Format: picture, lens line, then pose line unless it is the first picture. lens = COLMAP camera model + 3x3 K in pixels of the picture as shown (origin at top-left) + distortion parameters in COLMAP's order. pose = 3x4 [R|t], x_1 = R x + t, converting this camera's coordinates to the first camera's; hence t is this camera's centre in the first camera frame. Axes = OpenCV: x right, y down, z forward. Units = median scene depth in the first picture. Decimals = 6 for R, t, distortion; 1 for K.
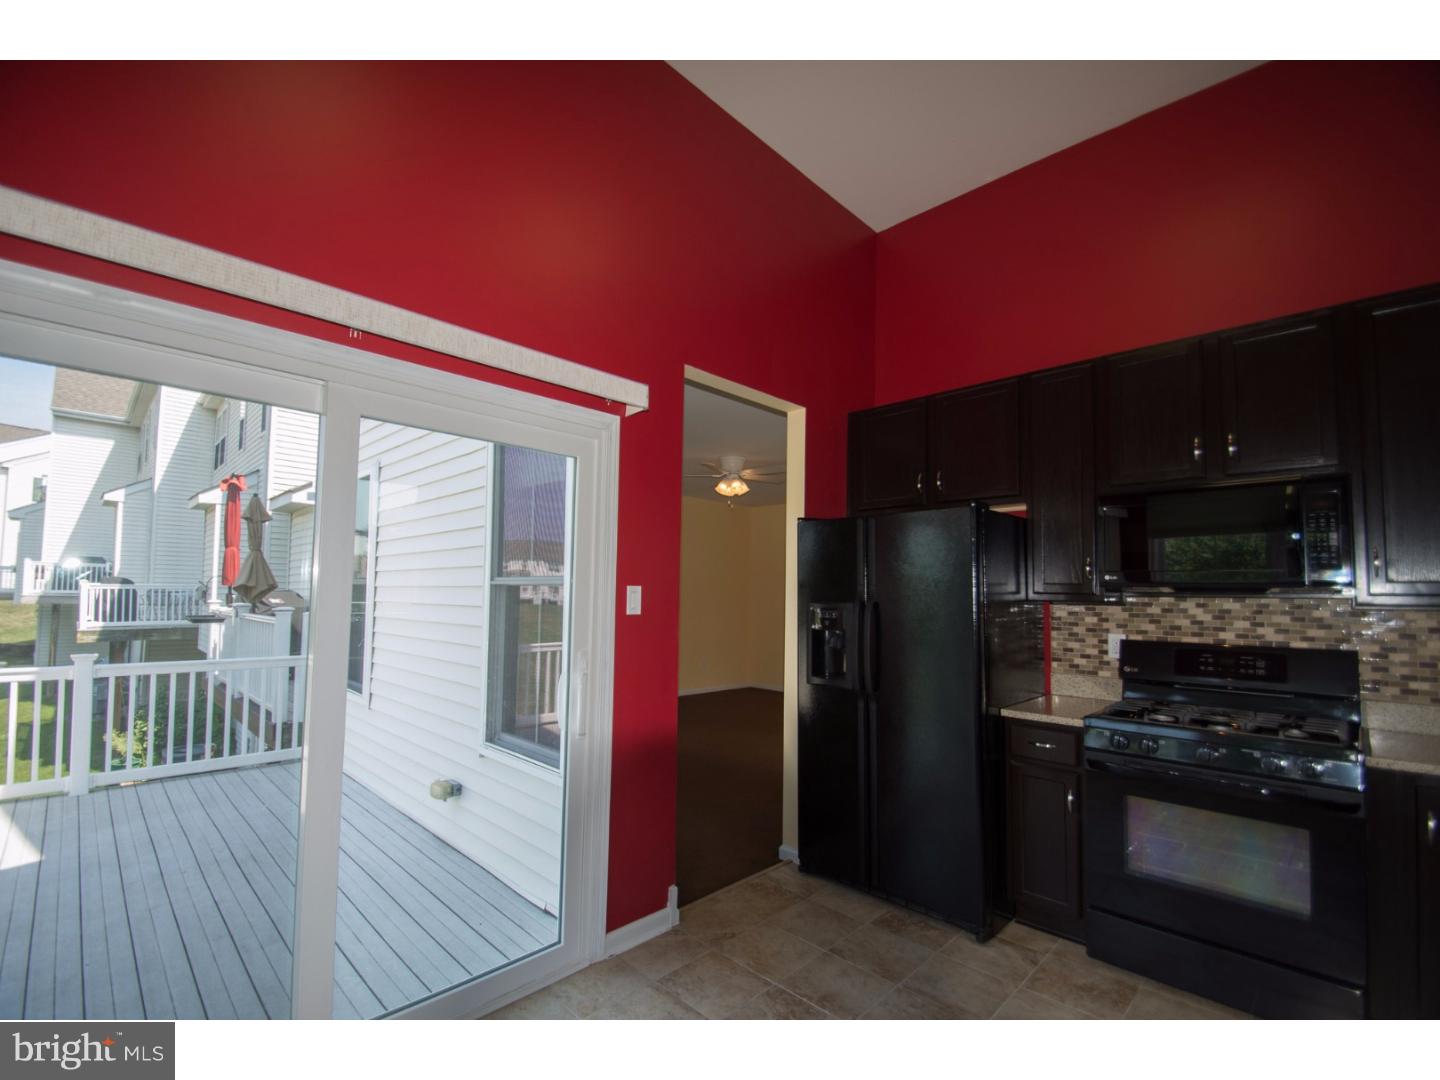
lens RADIAL K [[639.2, 0, 715.7], [0, 639.2, 539.3], [0, 0, 1]] dist [-0.002419, -0.000604]
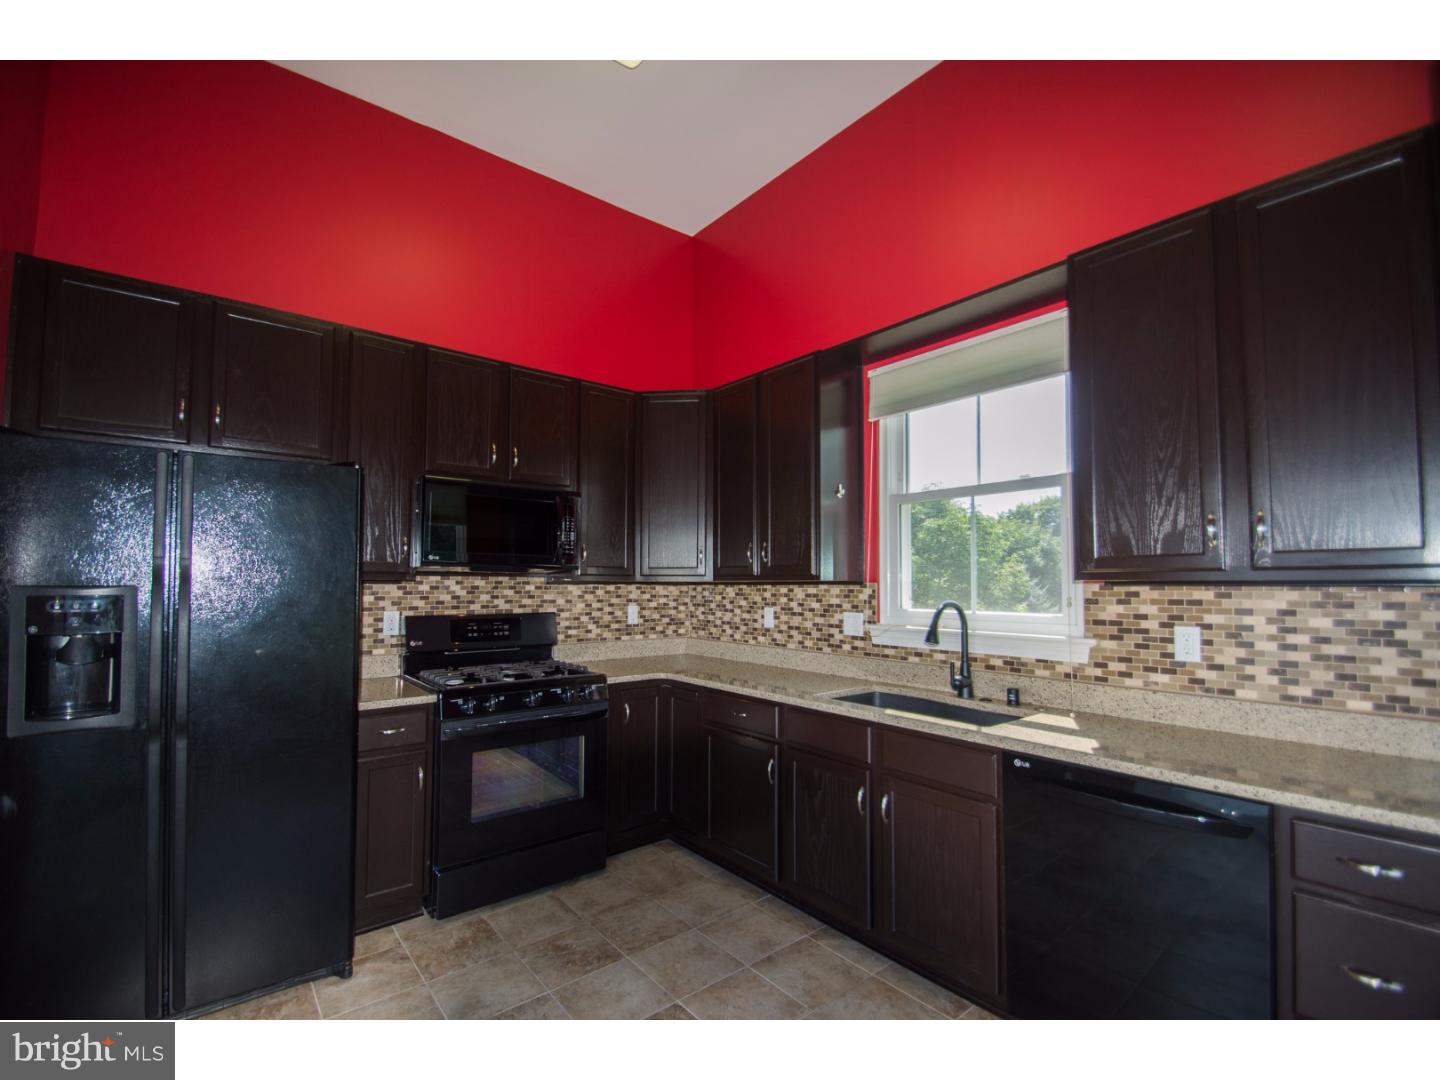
lens RADIAL K [[639.2, 0, 716.8], [0, 639.2, 543.1], [0, 0, 1]] dist [-0.002419, -0.000604]
pose [[0.095089, 0.044774, 0.994461, -0.380582], [-0.096443, 0.994703, -0.035563, 0.027440], [-0.990786, -0.092527, 0.098904, 0.428297]]
